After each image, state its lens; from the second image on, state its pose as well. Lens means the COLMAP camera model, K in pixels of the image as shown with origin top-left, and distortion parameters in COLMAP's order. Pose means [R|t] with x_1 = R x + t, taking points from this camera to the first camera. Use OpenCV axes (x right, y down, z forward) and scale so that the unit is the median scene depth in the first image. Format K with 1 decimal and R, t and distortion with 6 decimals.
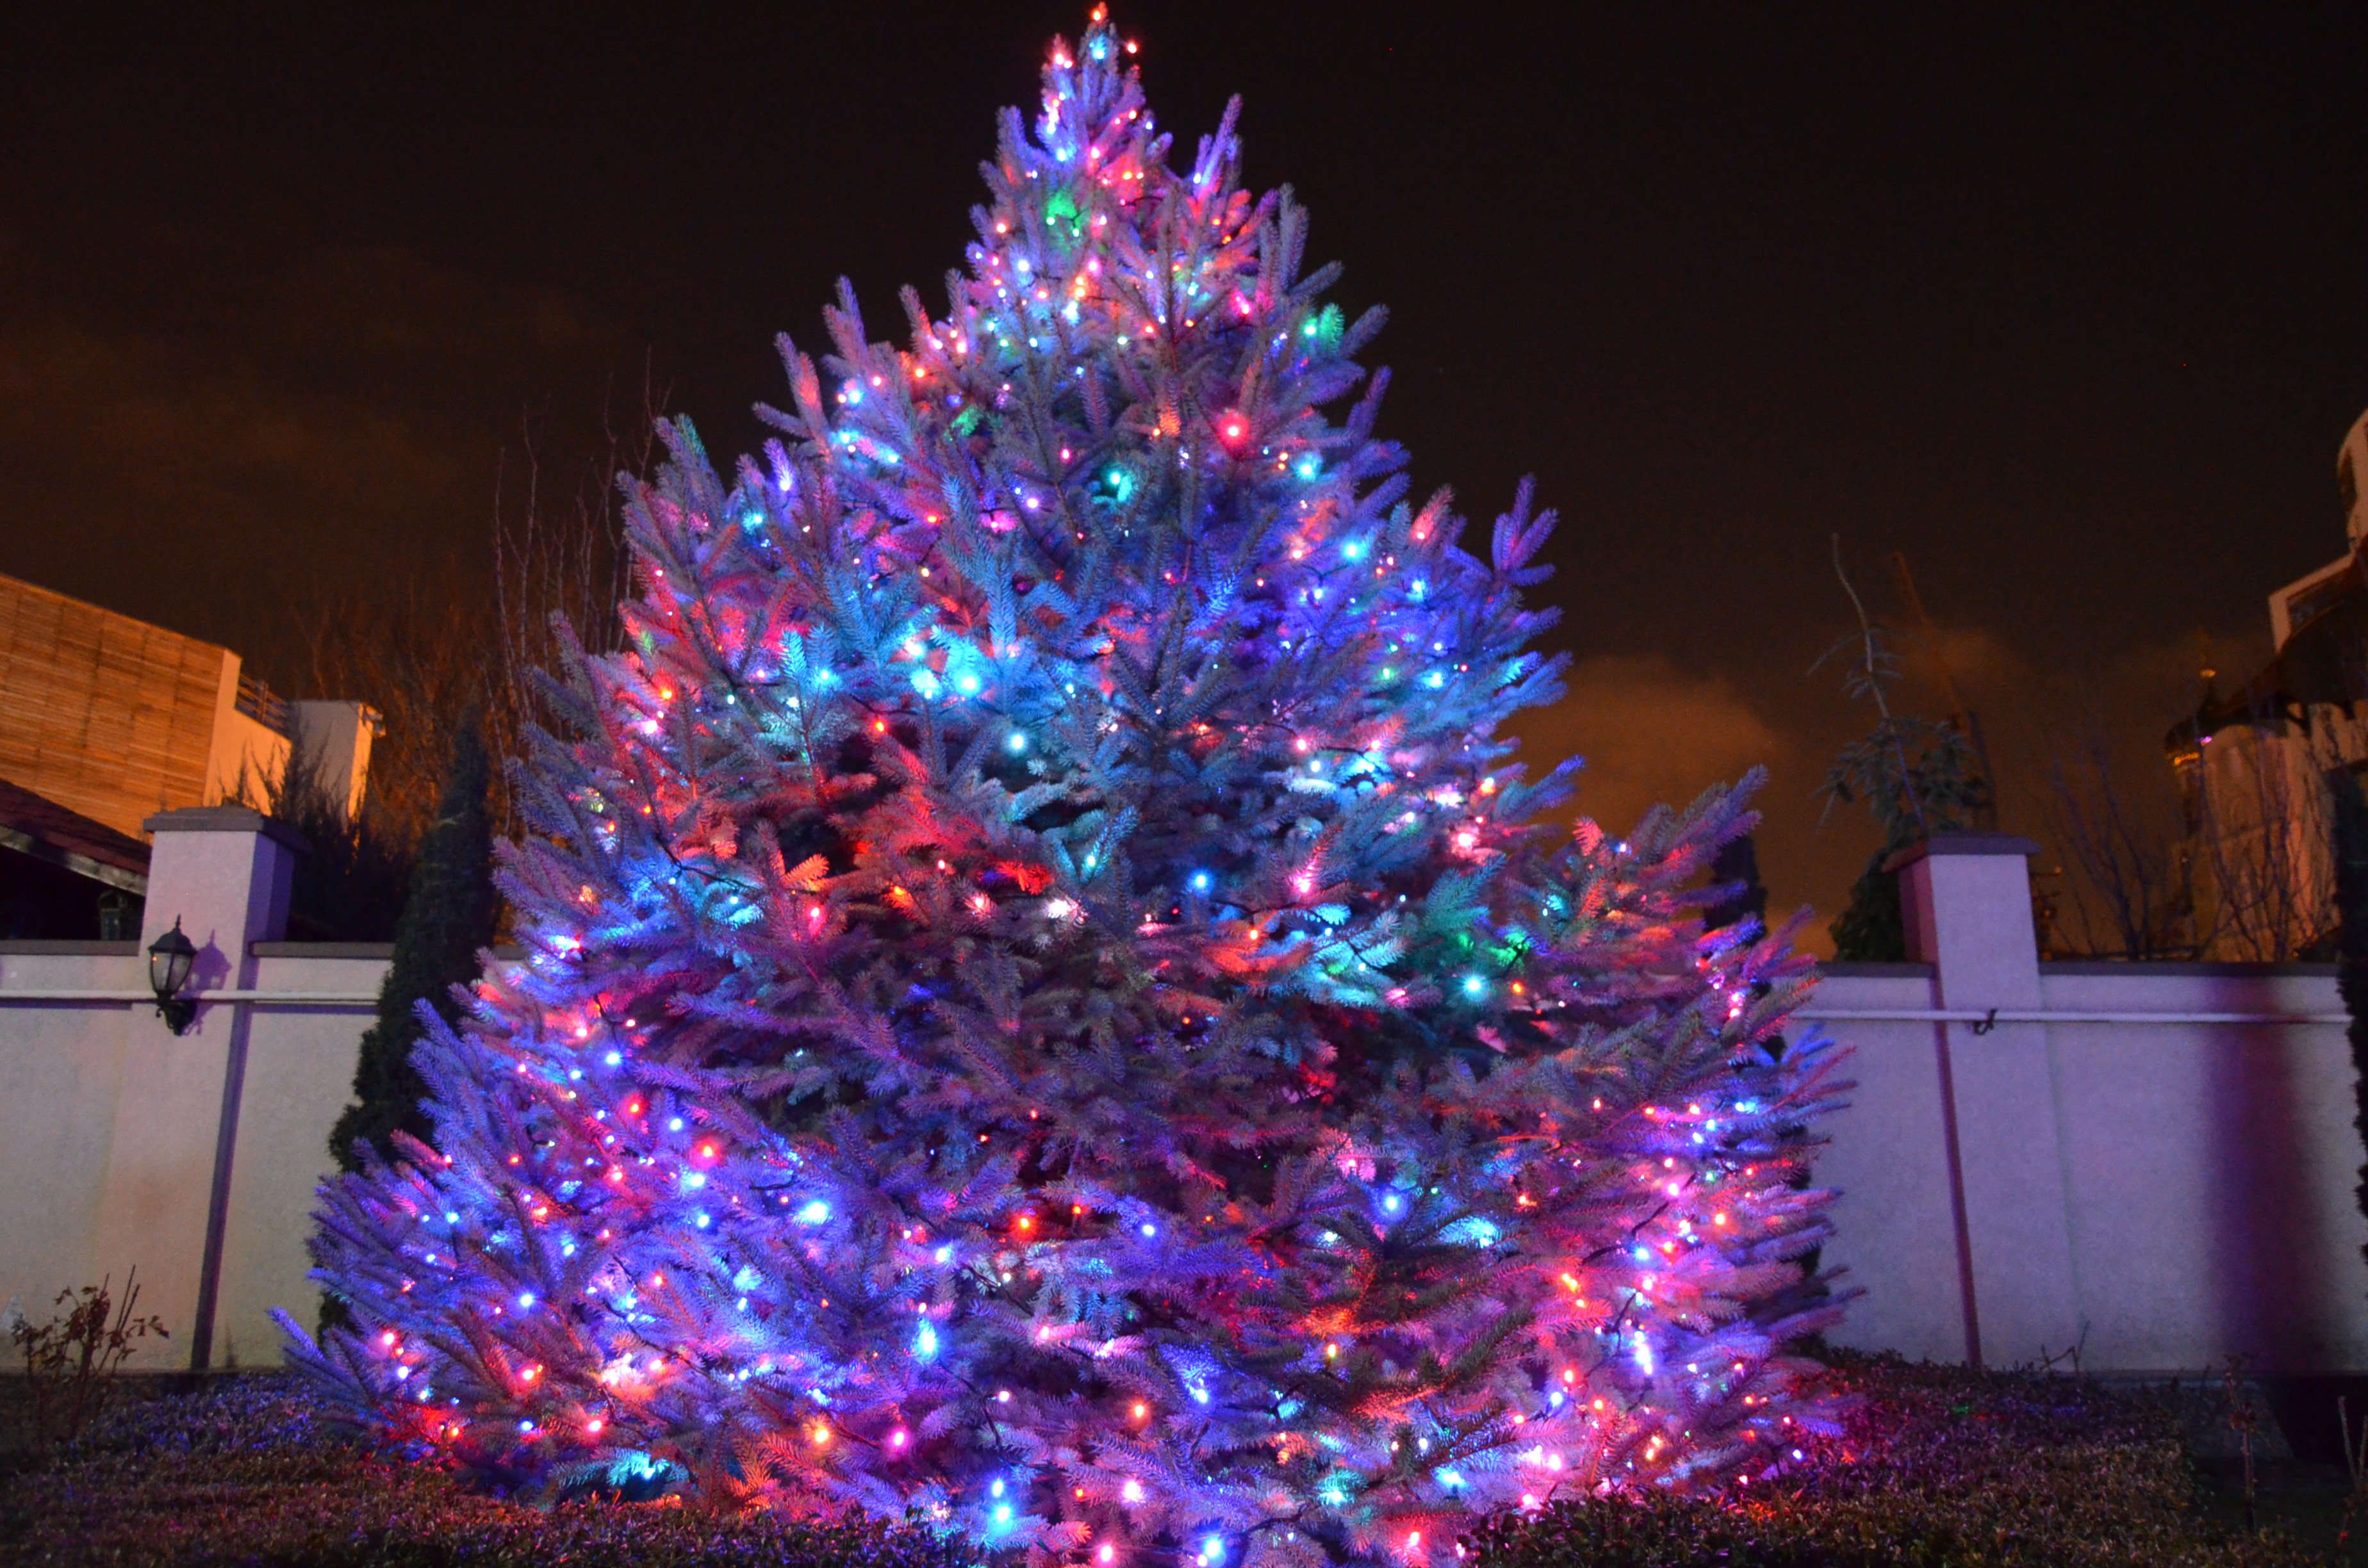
lens RADIAL K [[1818.3, 0, 1184.0], [0, 1818.3, 784.0], [0, 0, 1]] dist [0.005209, 0.006845]
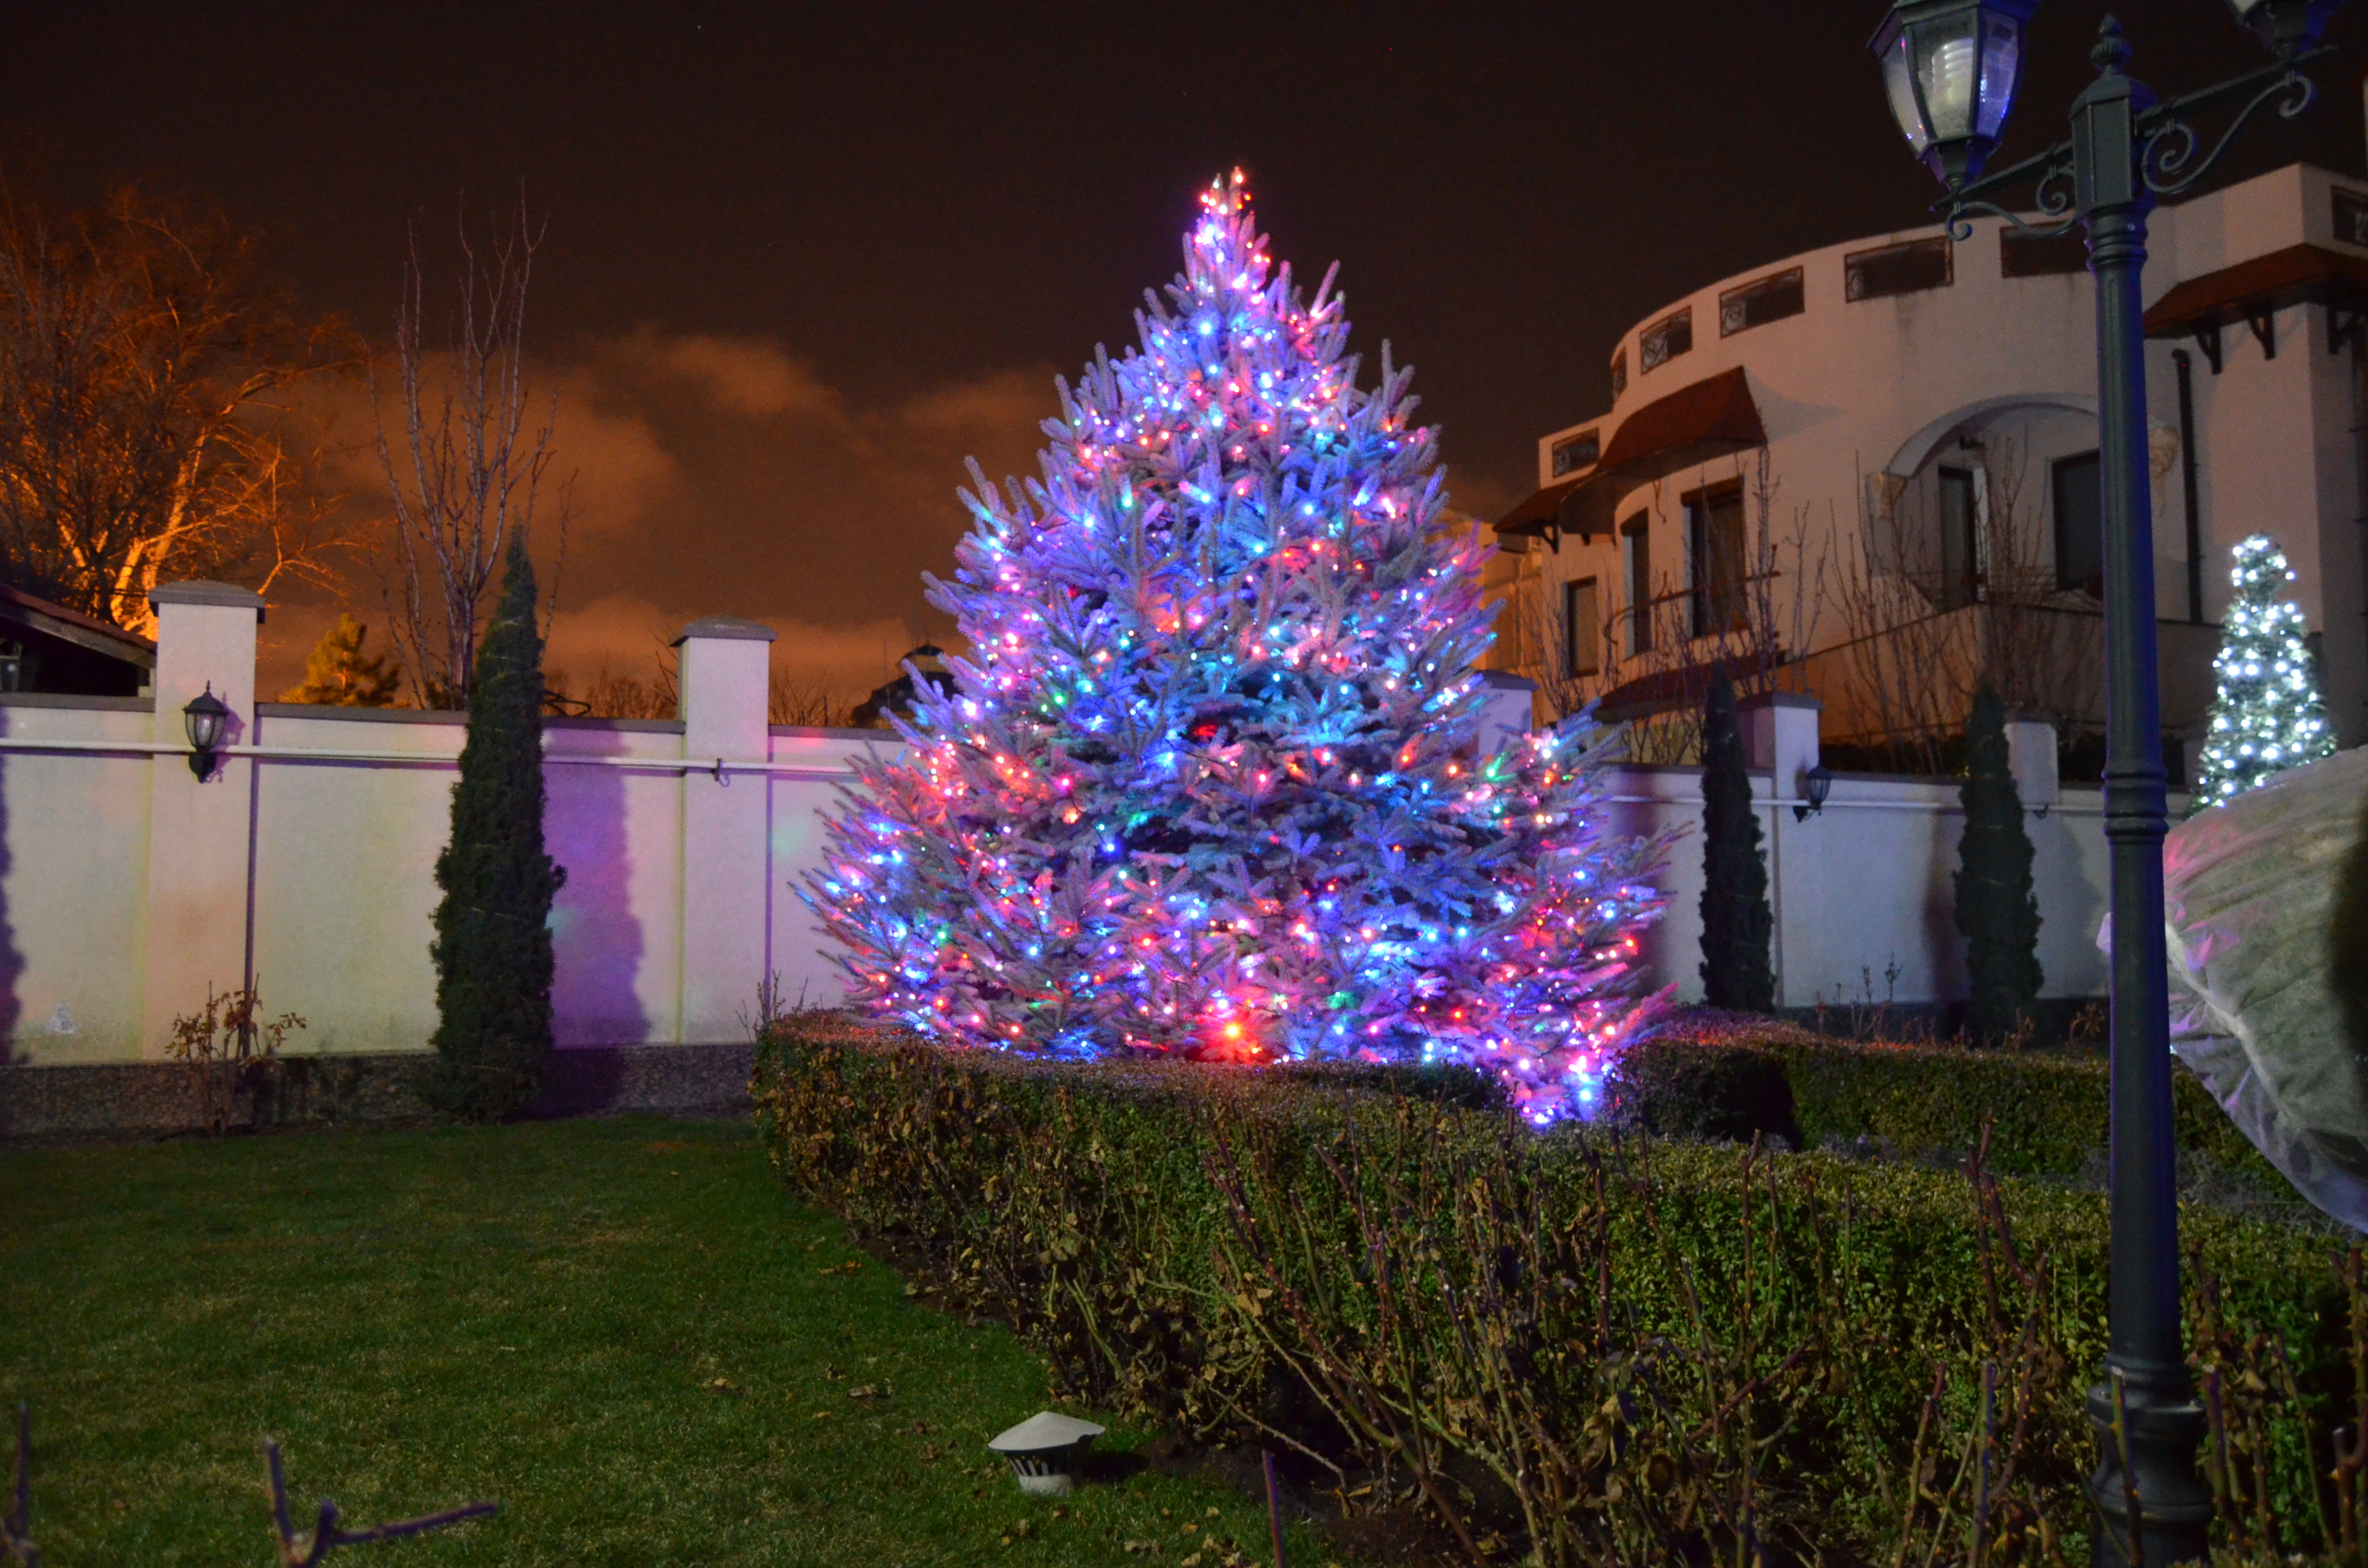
lens RADIAL K [[1818.3, 0, 1184.0], [0, 1818.3, 784.0], [0, 0, 1]] dist [0.005209, 0.006845]
pose [[0.917088, 0.021956, 0.398081, -0.437138], [-0.084588, 0.986466, 0.140465, -0.078199], [-0.389609, -0.162491, 0.906533, -0.303176]]
